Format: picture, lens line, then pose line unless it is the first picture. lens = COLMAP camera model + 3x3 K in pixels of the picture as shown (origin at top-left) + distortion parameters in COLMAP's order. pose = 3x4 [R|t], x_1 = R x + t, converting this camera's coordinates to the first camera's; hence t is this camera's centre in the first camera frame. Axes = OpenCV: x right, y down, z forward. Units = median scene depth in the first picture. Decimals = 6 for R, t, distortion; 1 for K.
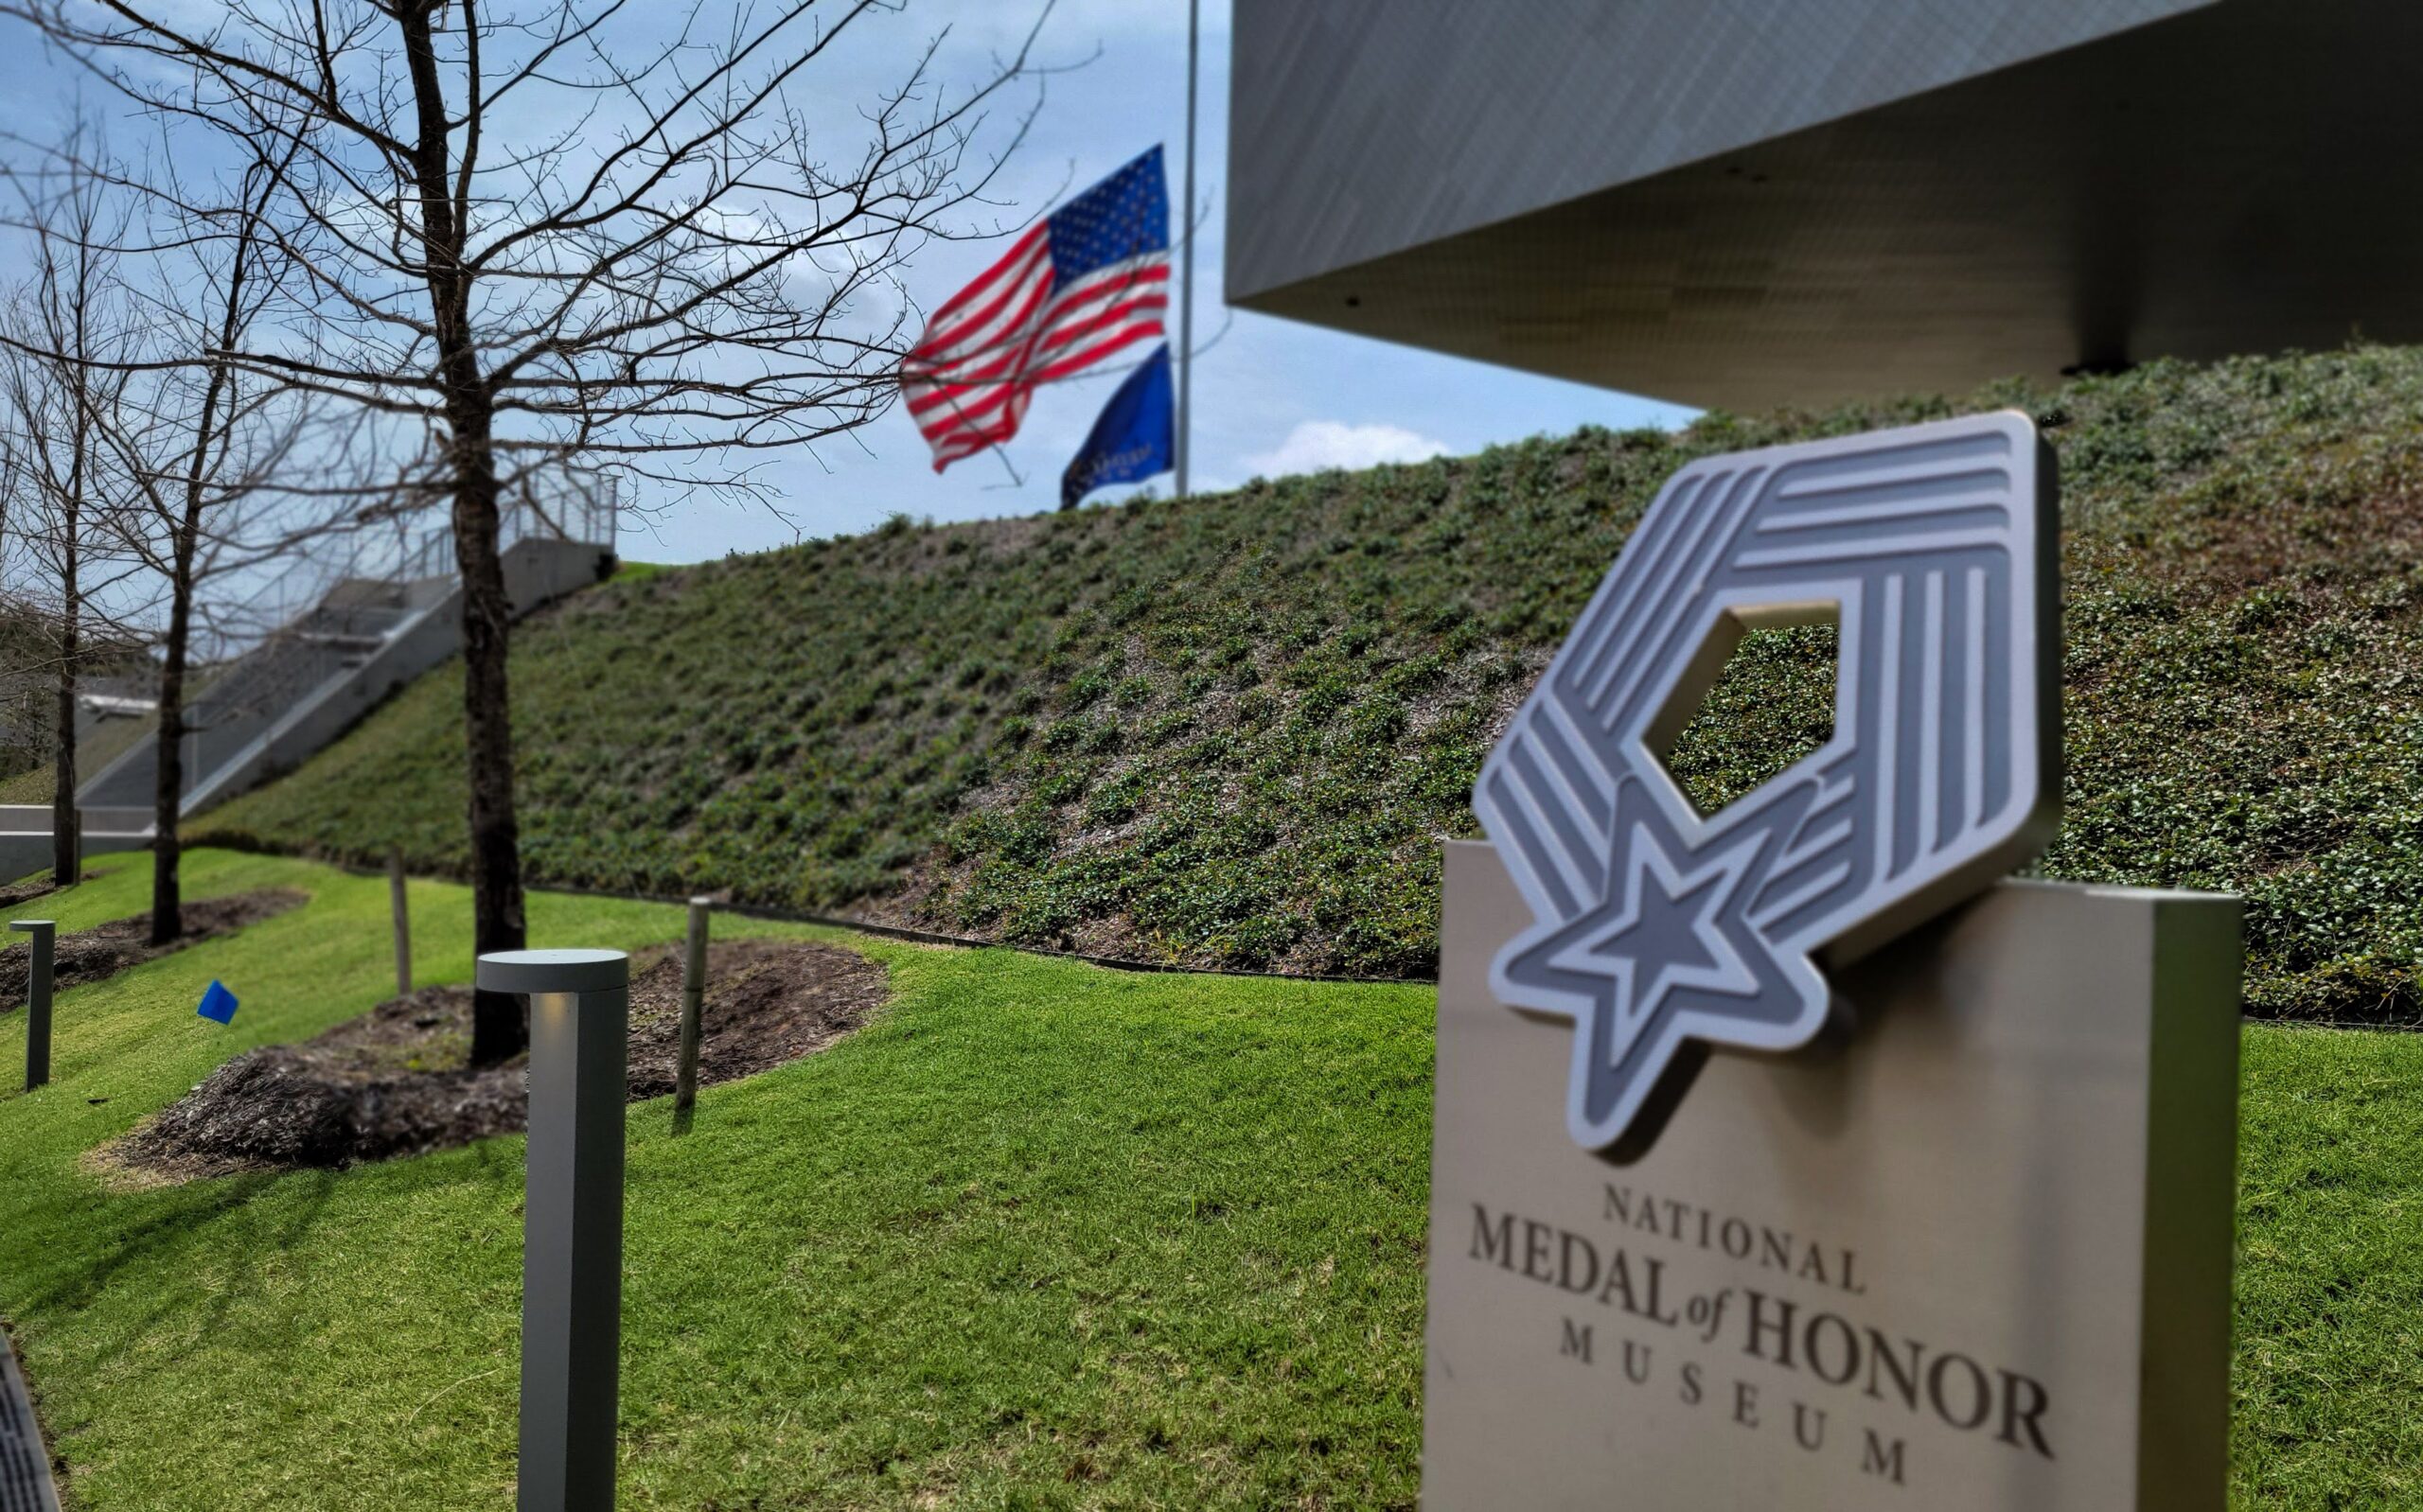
lens RADIAL K [[1684.1, 0, 1216.4], [0, 1684.1, 759.9], [0, 0, 1]] dist [-0.003225, 0.000096]
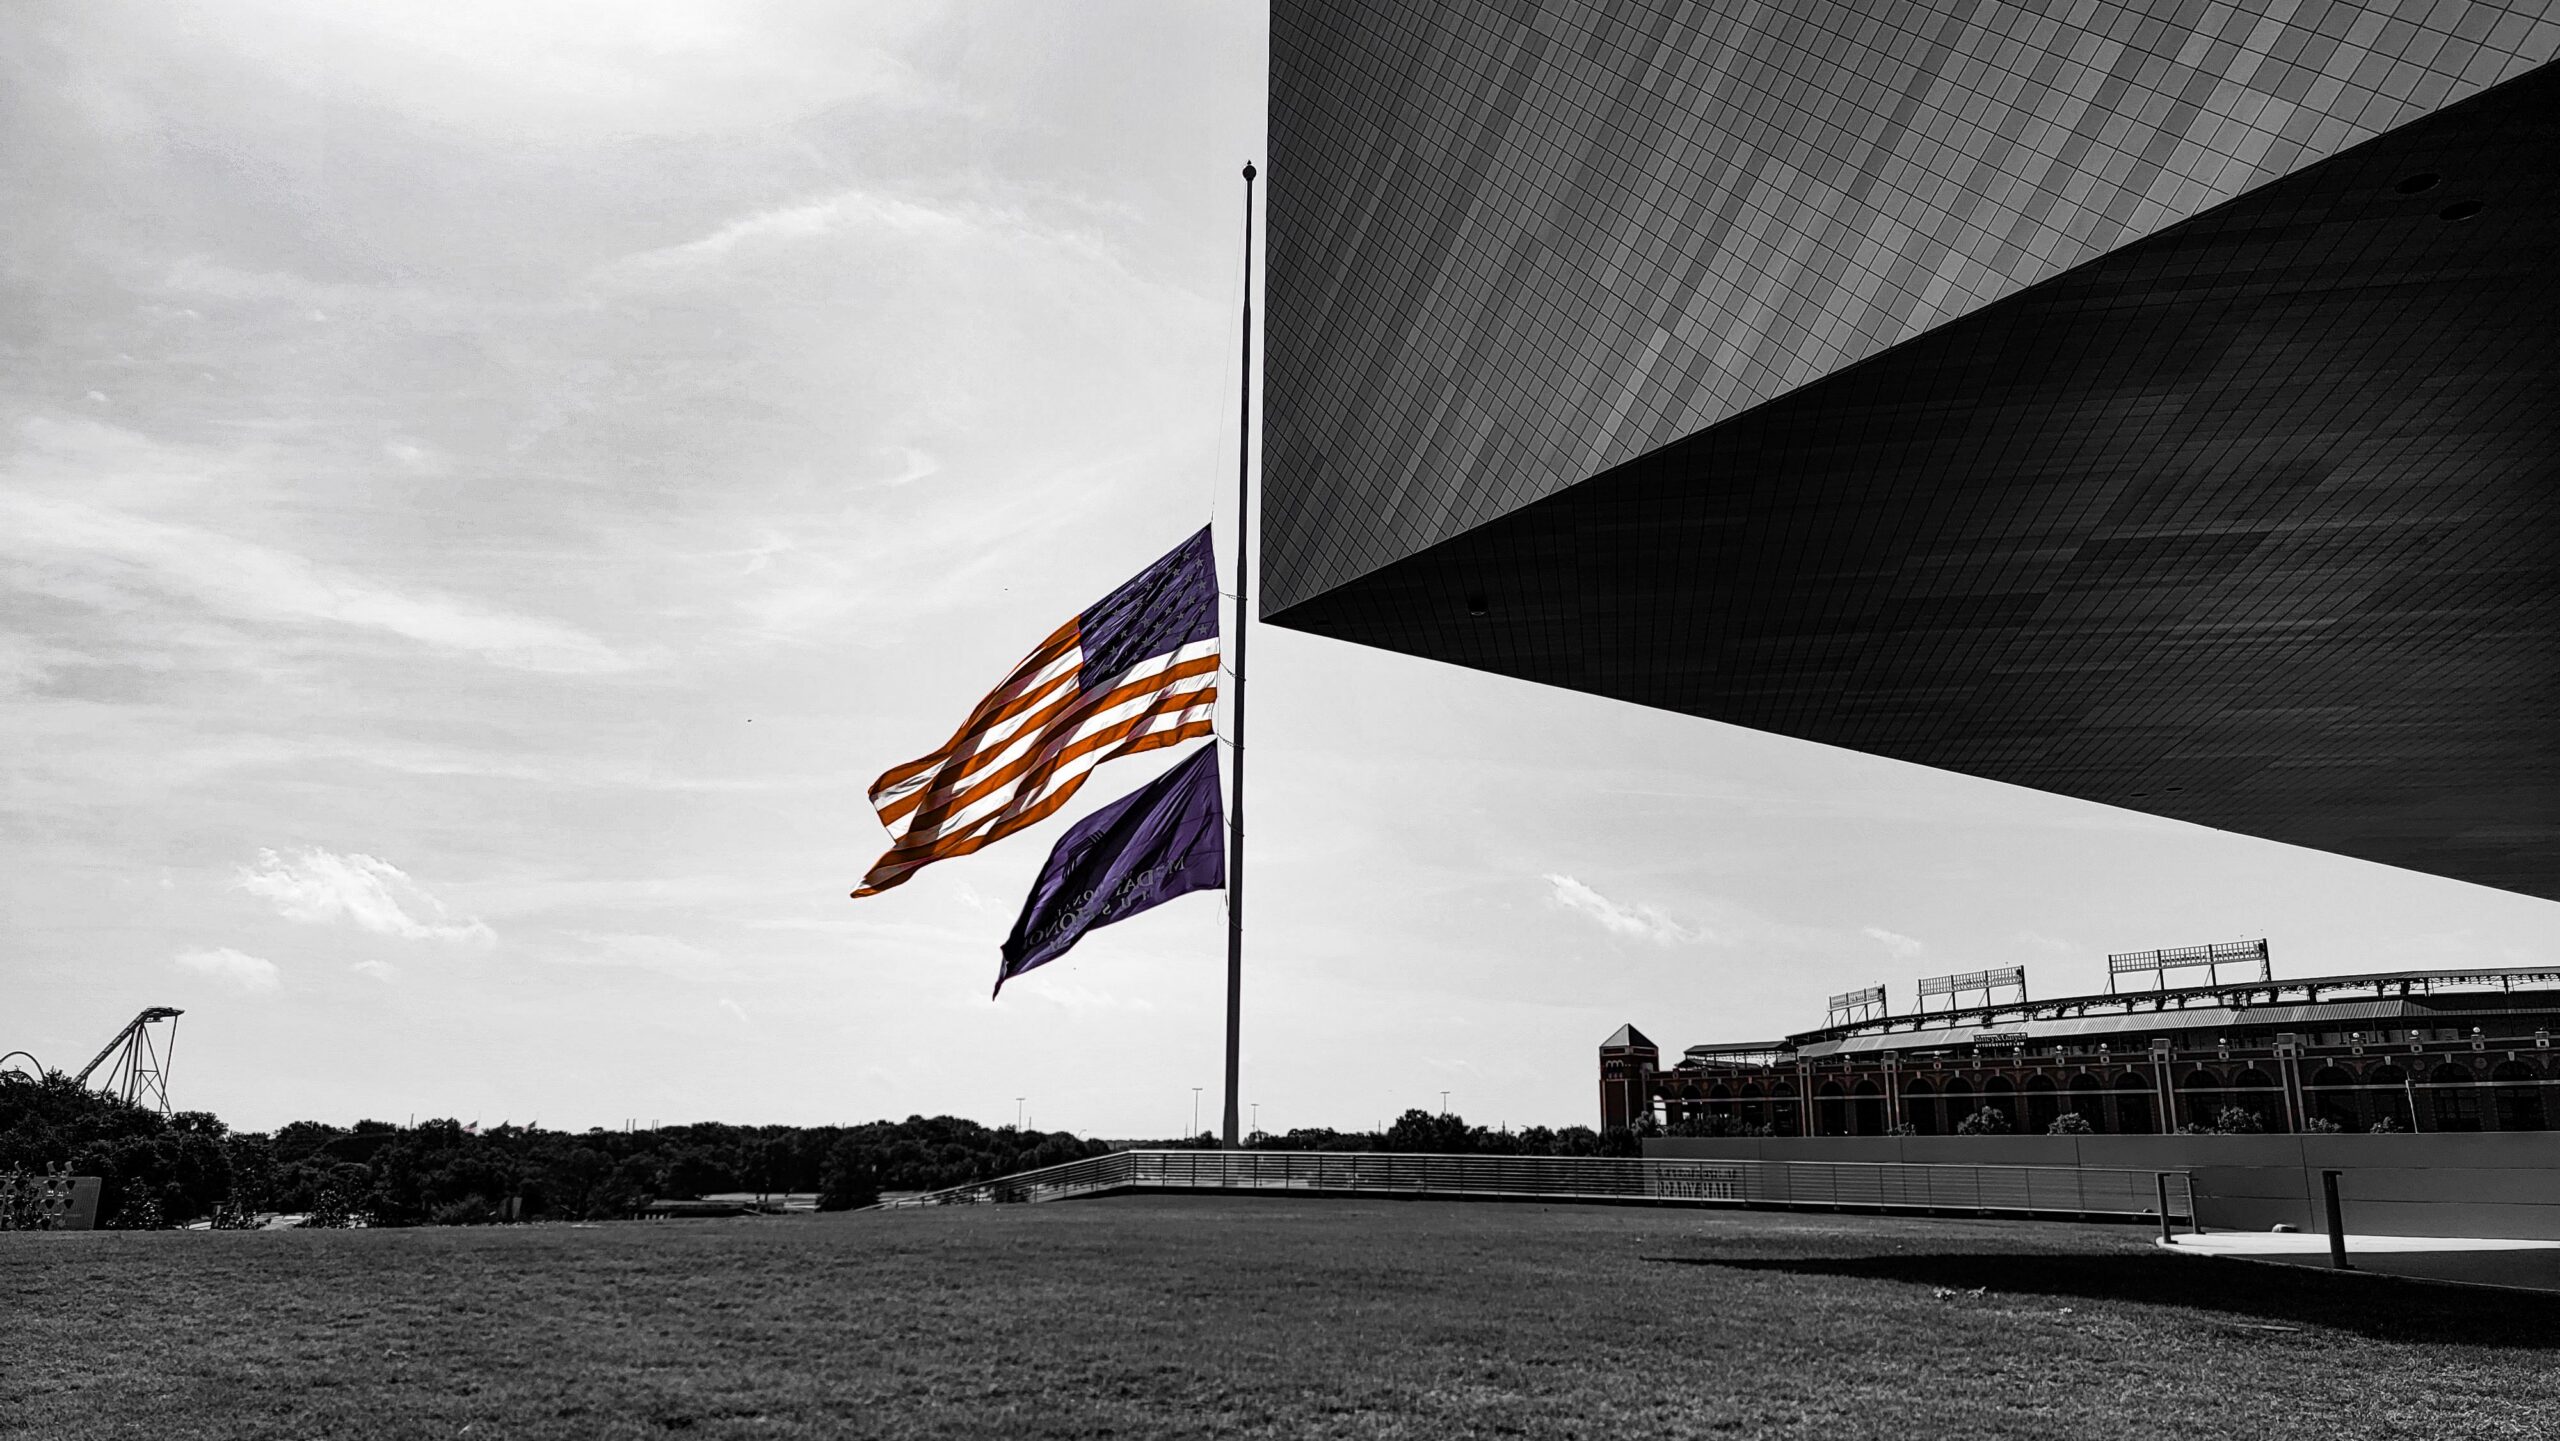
lens RADIAL K [[1816.7, 0, 1280.9], [0, 1816.7, 721.3], [0, 0, 1]] dist [-0.000063, -0.000554]
pose [[0.999828, -0.018528, -0.000850, 0.012639], [0.017679, 0.965861, -0.258456, -0.075242], [0.005610, 0.258397, 0.966023, 0.422024]]
